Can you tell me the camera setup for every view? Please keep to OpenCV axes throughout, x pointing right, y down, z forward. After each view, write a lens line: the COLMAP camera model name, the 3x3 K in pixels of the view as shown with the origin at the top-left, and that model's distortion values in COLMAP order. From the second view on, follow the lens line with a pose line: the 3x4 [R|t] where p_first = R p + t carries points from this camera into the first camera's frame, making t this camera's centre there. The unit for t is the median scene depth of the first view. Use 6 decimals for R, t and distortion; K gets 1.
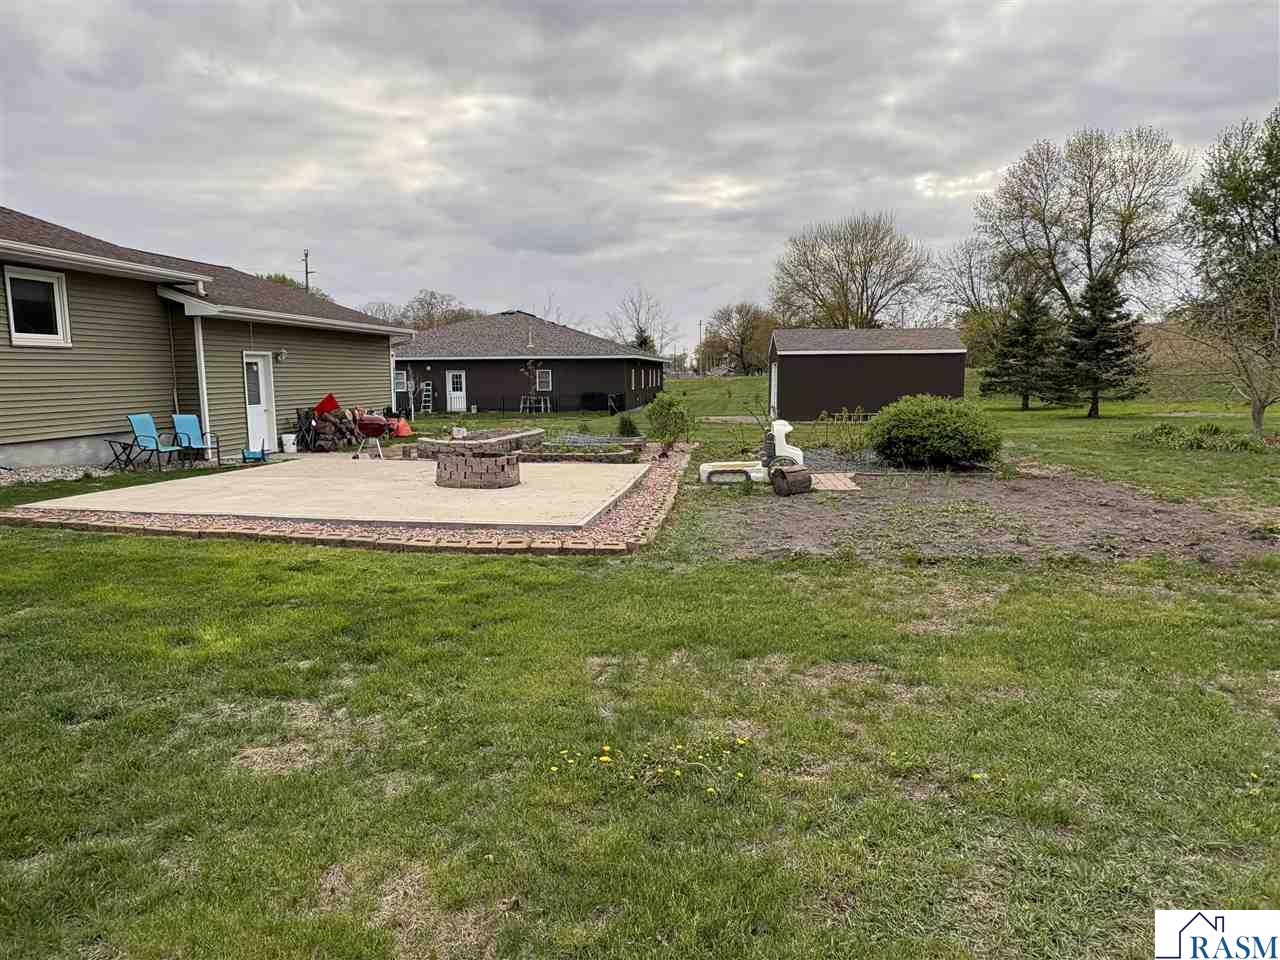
lens RADIAL K [[866.5, 0, 640.0], [0, 866.5, 480.0], [0, 0, 1]] dist [0.002834, 0.000964]
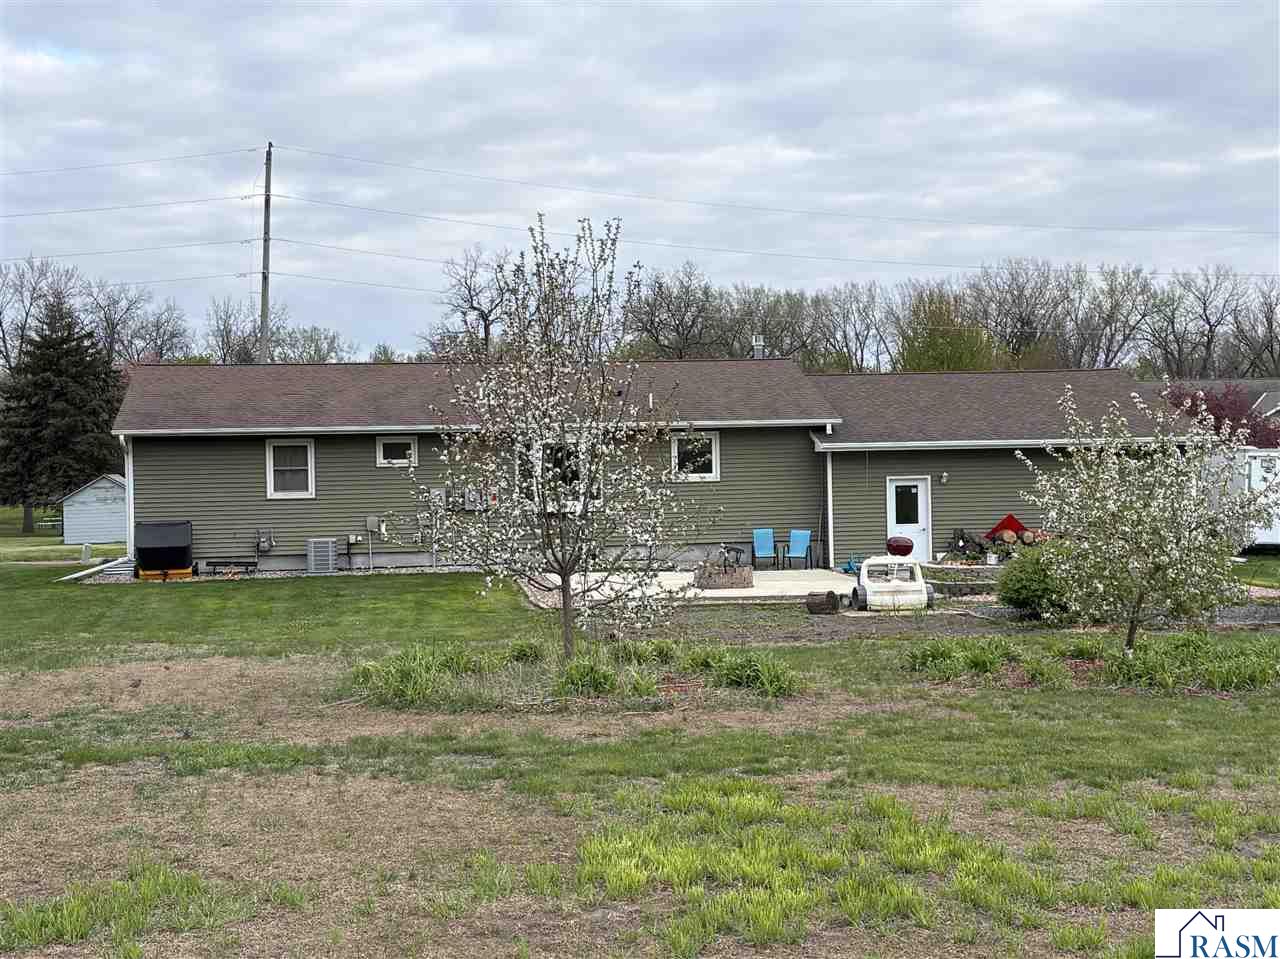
lens RADIAL K [[1838.9, 0, 640.0], [0, 1838.9, 479.5], [0, 0, 1]] dist [0.248791, -0.952234]
pose [[0.282871, 0.009373, -0.959112, 2.249762], [-0.100049, 0.994786, -0.019786, -0.081720], [0.953926, 0.101555, 0.282334, 0.006965]]
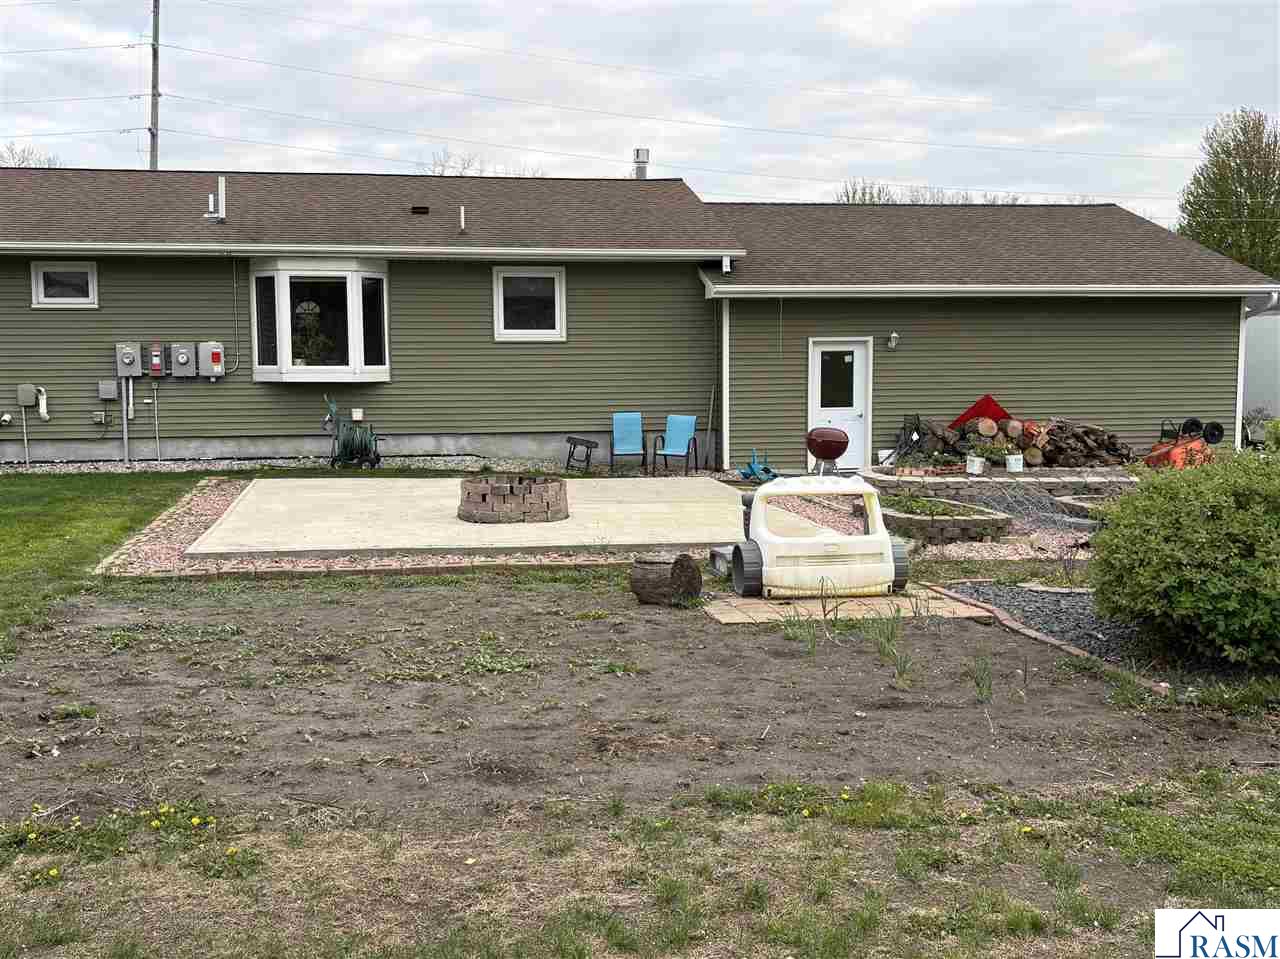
lens RADIAL K [[1358.0, 0, 634.3], [0, 1358.0, 498.6], [0, 0, 1]] dist [0.159573, -0.450227]
pose [[0.290901, 0.102078, -0.951292, 0.857703], [-0.113452, 0.990957, 0.071641, -0.095417], [0.950003, 0.087086, 0.299852, 0.625983]]
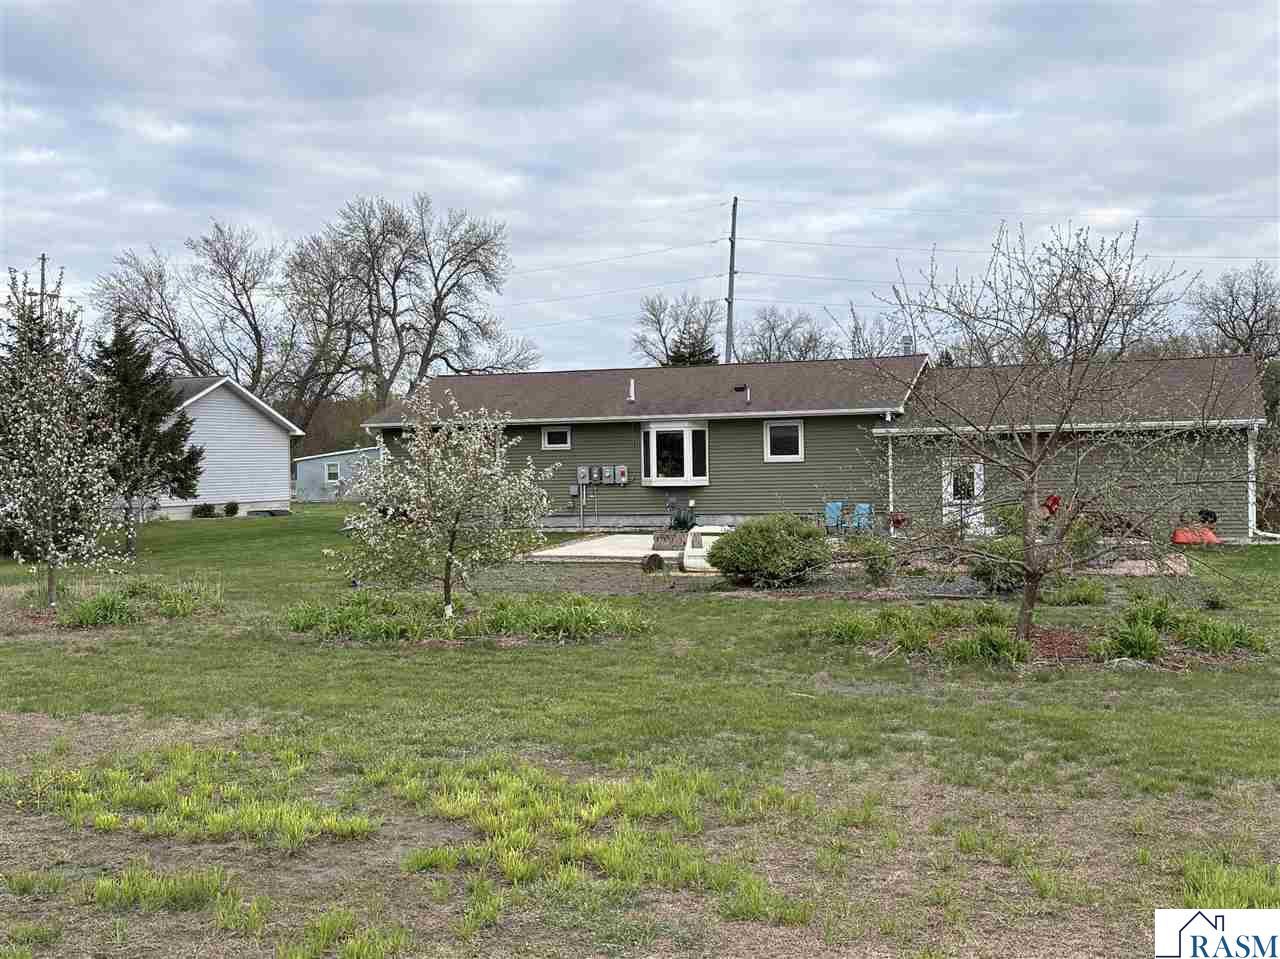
lens RADIAL K [[1471.0, 0, 640.0], [0, 1471.0, 479.5], [0, 0, 1]] dist [0.207386, -0.666148]
pose [[-0.209765, 0.024490, -0.977445, 2.273308], [-0.098812, 0.994037, 0.046111, -0.220623], [0.972746, 0.106256, -0.206095, 1.291201]]
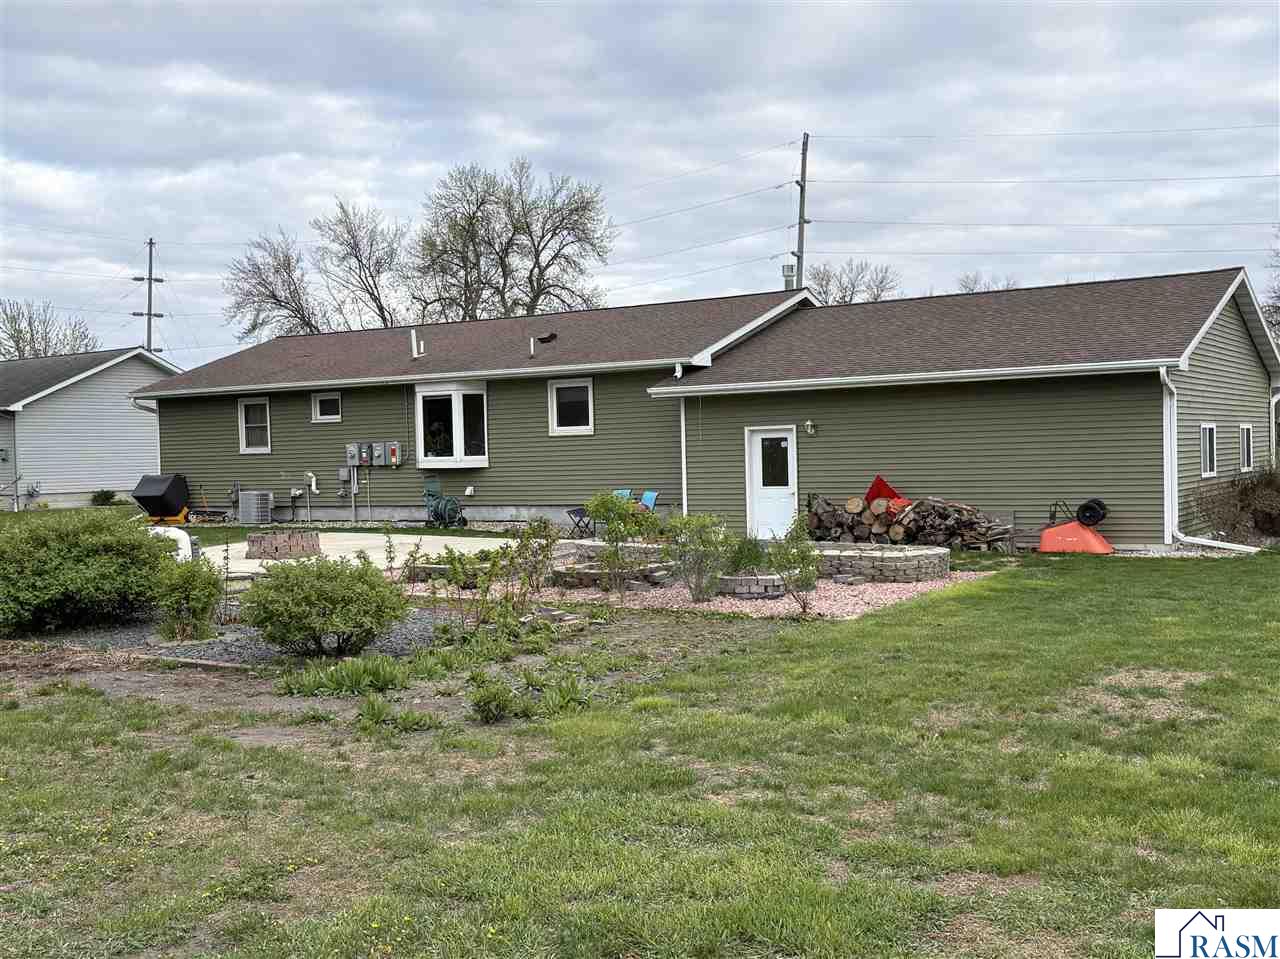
lens RADIAL K [[1402.1, 0, 657.8], [0, 1402.1, 479.9], [0, 0, 1]] dist [0.163349, -0.000224]
pose [[-0.415875, 0.036220, -0.908700, 1.172252], [-0.082181, 0.993622, 0.077216, -0.253169], [0.905701, 0.106790, -0.410246, 1.934551]]
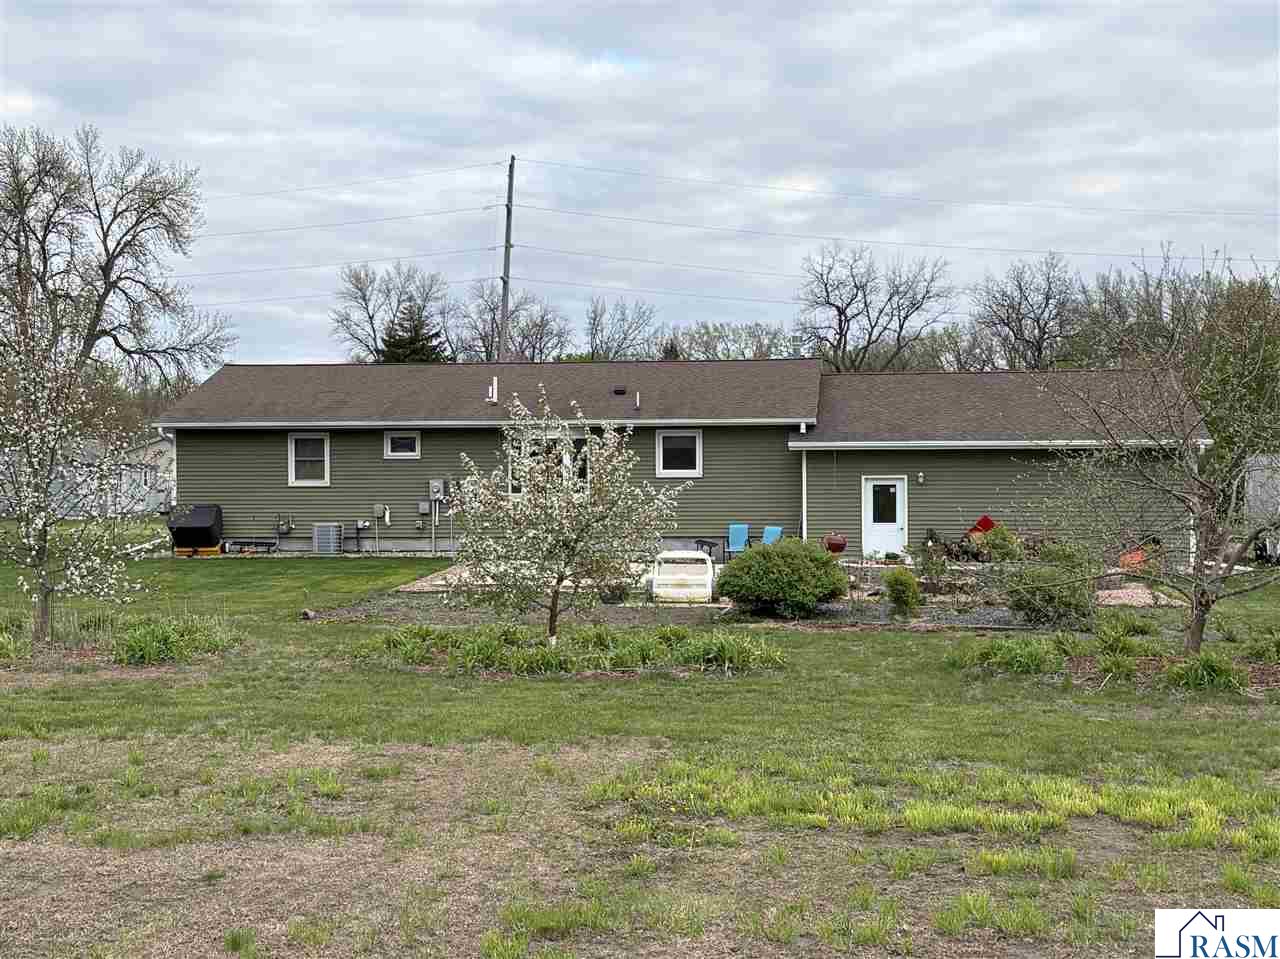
lens RADIAL K [[1838.9, 0, 640.0], [0, 1838.9, 479.5], [0, 0, 1]] dist [0.248791, -0.952234]
pose [[0.002215, 0.015892, -0.999871, 2.531894], [-0.117424, 0.992961, 0.015522, -0.186038], [0.993079, 0.117375, 0.004065, 0.880892]]
